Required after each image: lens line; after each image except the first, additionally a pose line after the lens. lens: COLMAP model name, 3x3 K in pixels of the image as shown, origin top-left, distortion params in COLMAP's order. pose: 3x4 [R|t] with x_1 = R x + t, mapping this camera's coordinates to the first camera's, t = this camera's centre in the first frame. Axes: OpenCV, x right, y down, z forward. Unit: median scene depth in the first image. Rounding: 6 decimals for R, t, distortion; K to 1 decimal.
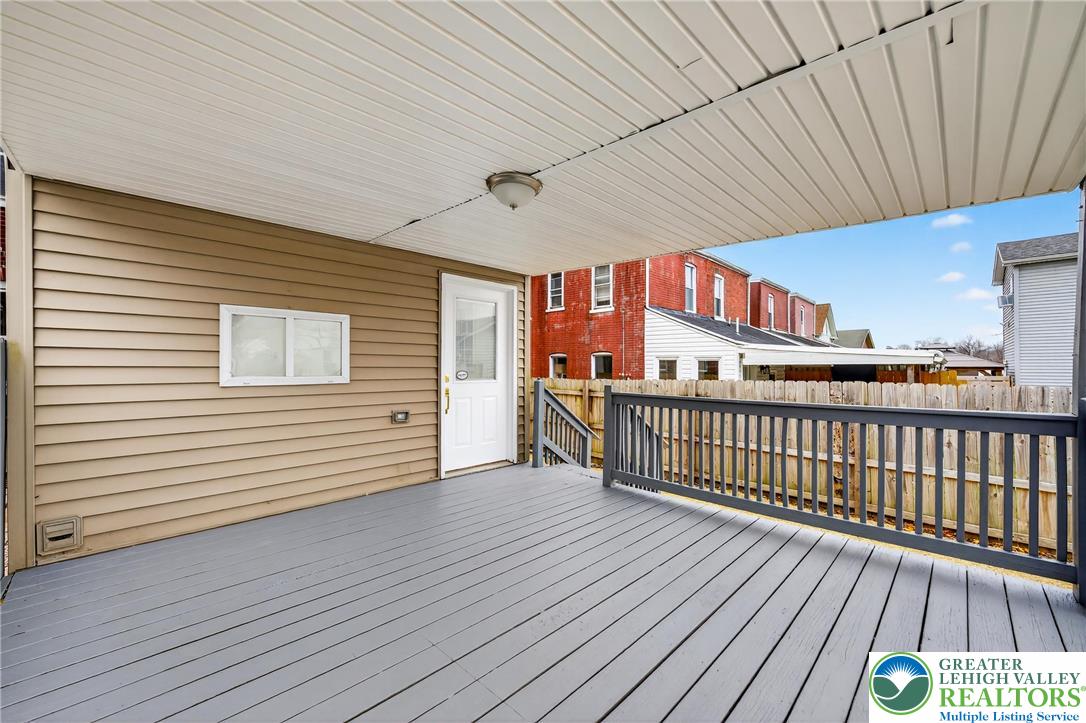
lens RADIAL K [[412.7, 0, 540.5], [0, 412.7, 368.8], [0, 0, 1]] dist [-0.000112, -0.000043]
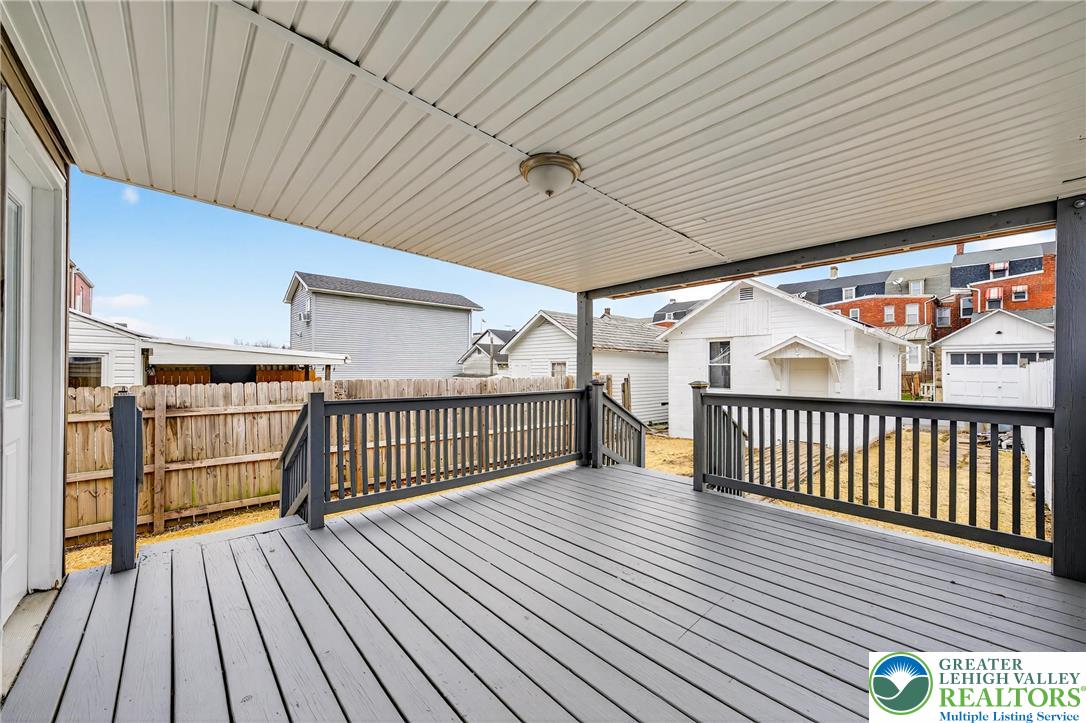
lens RADIAL K [[412.7, 0, 540.5], [0, 412.7, 368.8], [0, 0, 1]] dist [-0.000112, -0.000043]
pose [[0.047072, 0.001576, 0.998890, -0.462478], [-0.001358, 0.999998, -0.001514, -0.001768], [-0.998891, -0.001285, 0.047074, 0.463407]]
